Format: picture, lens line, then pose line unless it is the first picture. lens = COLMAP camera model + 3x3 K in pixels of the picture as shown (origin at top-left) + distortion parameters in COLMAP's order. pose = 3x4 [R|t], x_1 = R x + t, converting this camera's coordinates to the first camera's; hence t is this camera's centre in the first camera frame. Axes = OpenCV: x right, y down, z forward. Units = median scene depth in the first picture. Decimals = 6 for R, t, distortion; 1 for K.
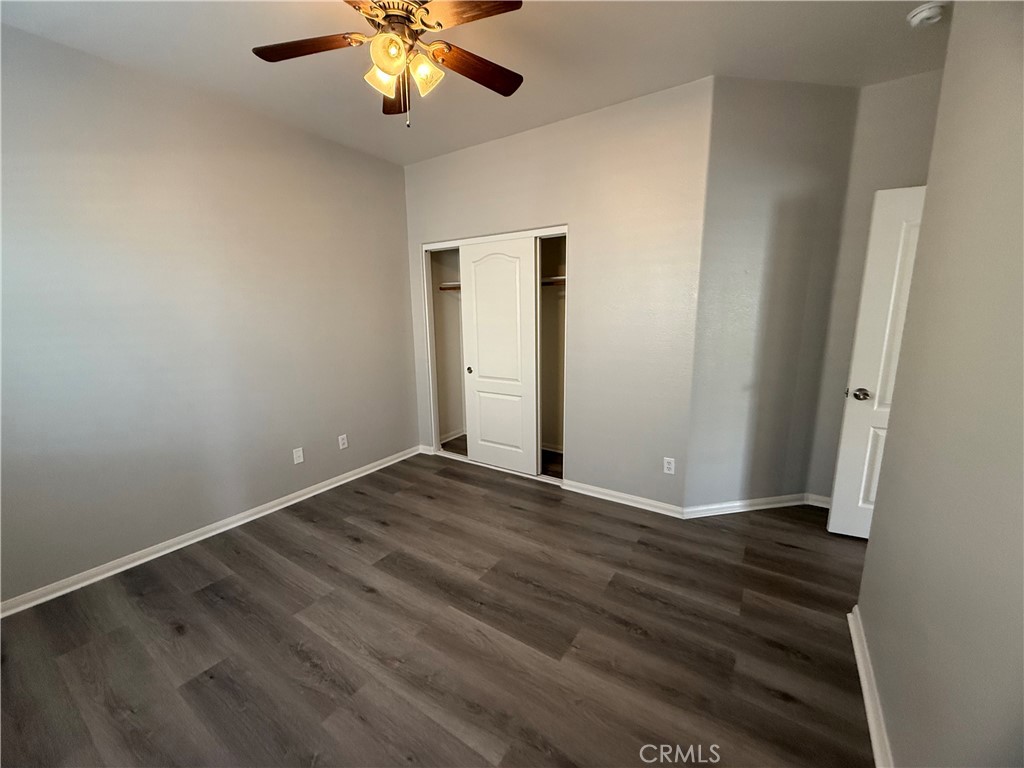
lens RADIAL K [[409.2, 0, 512.0], [0, 409.2, 384.0], [0, 0, 1]] dist [-0.000781, 0.000184]
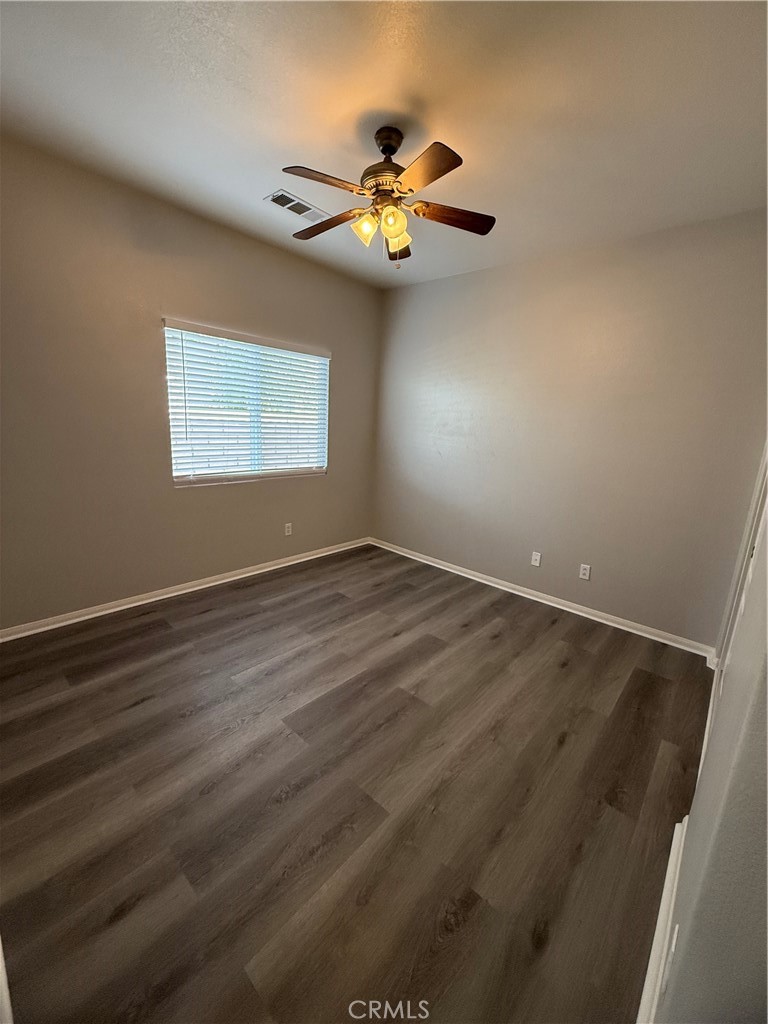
lens RADIAL K [[409.2, 0, 376.1], [0, 409.2, 507.6], [0, 0, 1]] dist [-0.000781, 0.000184]
pose [[-0.154863, 0.215466, -0.964154, 0.796251], [-0.228684, 0.941603, 0.247158, -0.177472], [0.961104, 0.258762, -0.096546, 0.908462]]
